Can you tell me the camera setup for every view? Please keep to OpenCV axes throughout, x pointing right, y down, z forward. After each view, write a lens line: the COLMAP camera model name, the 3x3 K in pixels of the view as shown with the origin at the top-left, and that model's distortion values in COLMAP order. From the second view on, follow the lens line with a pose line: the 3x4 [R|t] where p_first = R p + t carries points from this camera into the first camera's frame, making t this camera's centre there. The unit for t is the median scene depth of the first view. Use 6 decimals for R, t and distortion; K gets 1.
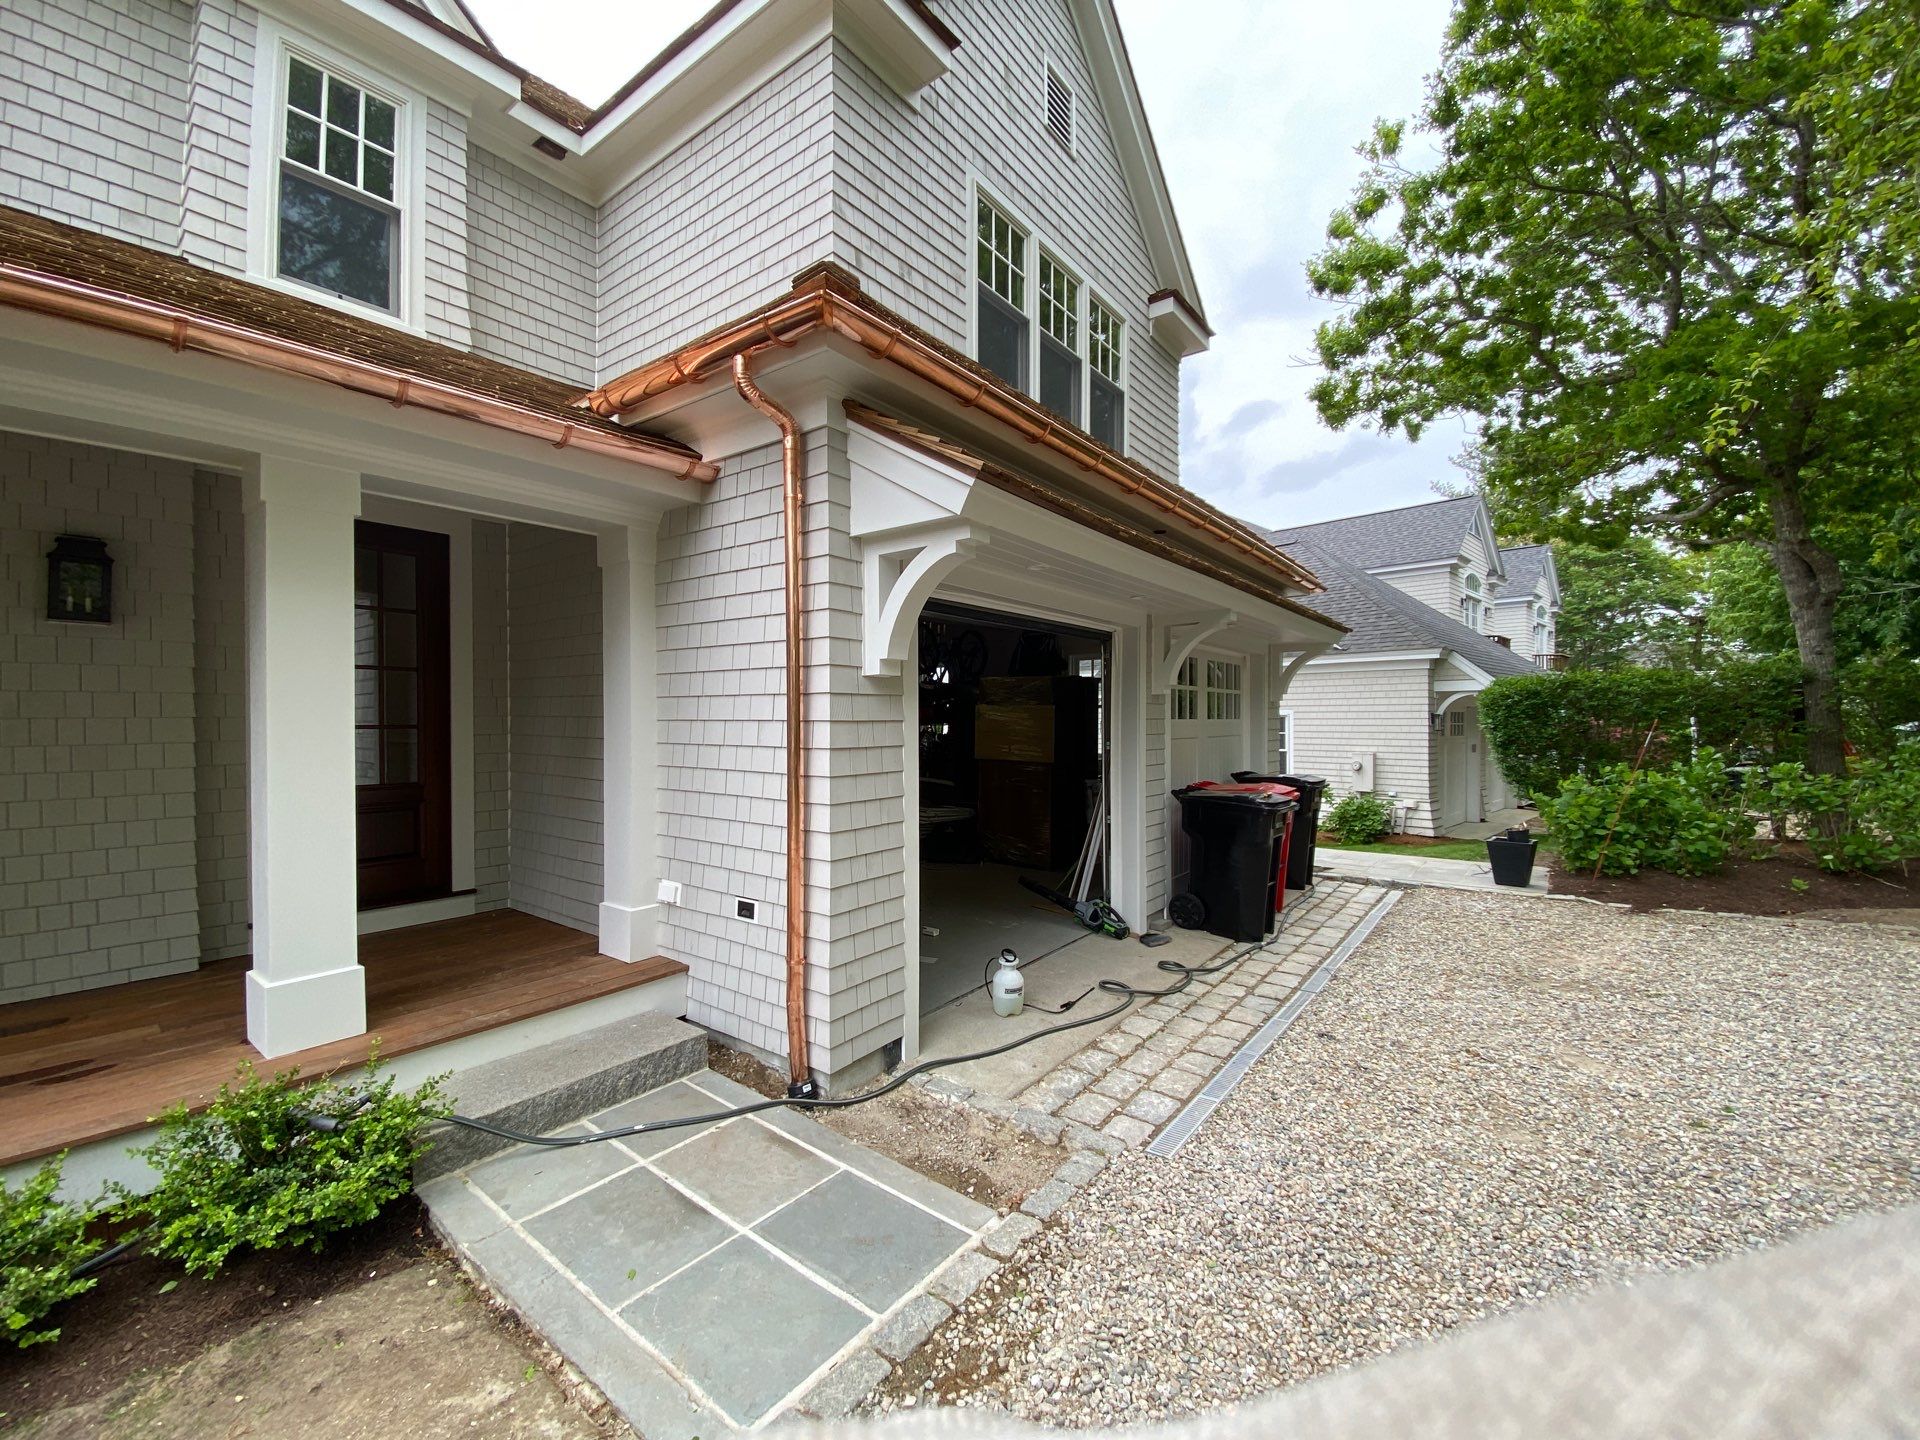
lens RADIAL K [[783.7, 0, 926.9], [0, 783.7, 720.9], [0, 0, 1]] dist [0.002835, -0.003286]
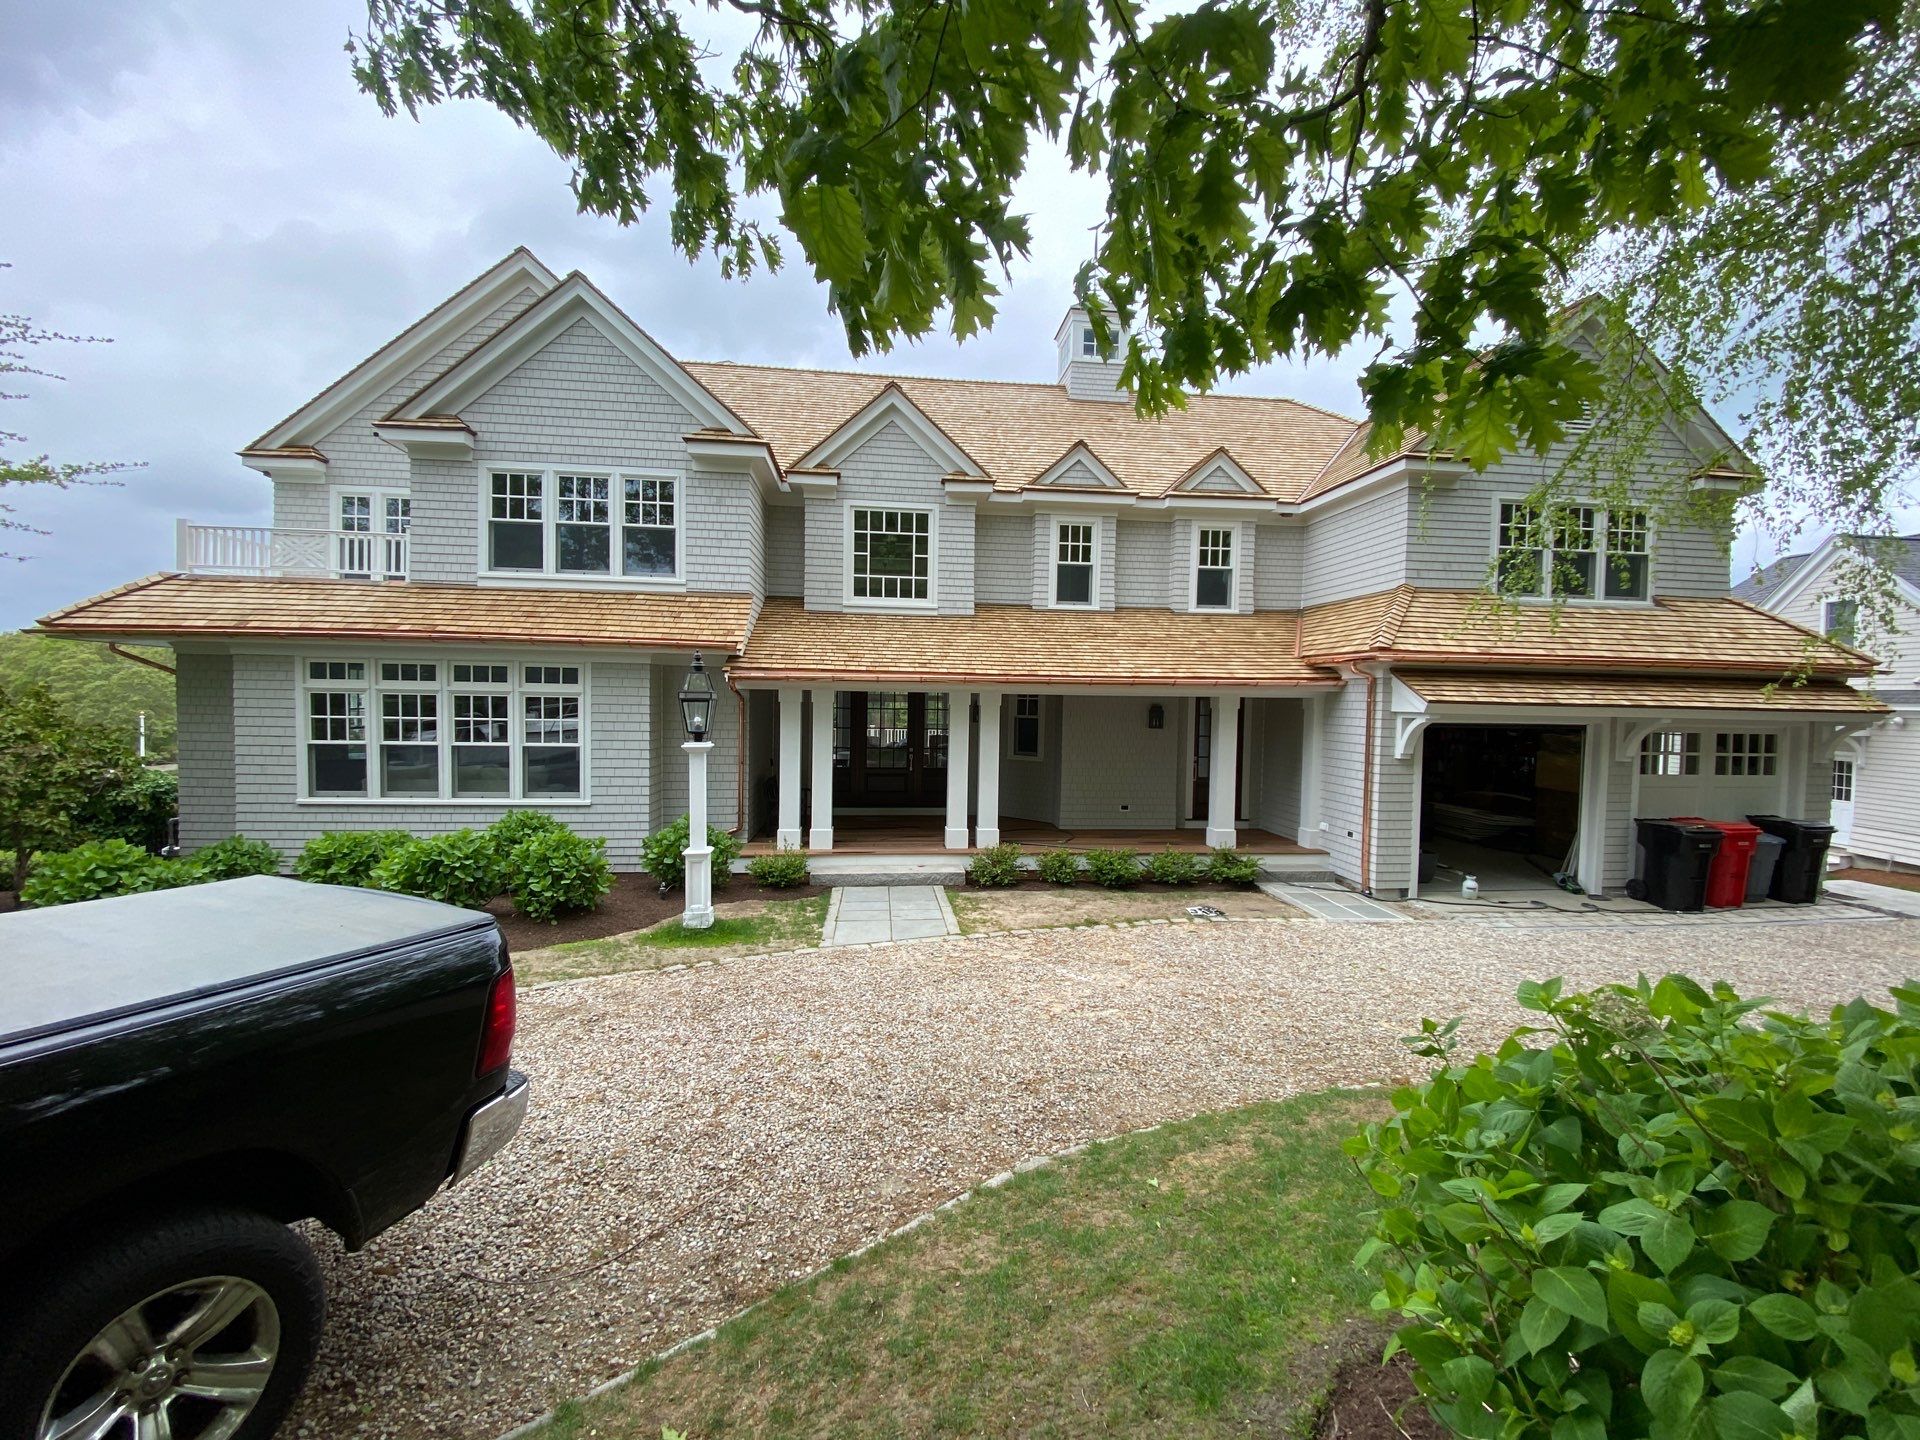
lens RADIAL K [[783.7, 0, 975.9], [0, 783.7, 735.0], [0, 0, 1]] dist [0.002835, -0.003286]
pose [[0.728271, 0.039588, -0.684145, 0.751099], [-0.025874, 0.999207, 0.030276, -0.186387], [0.684800, -0.004348, 0.728718, -2.122541]]
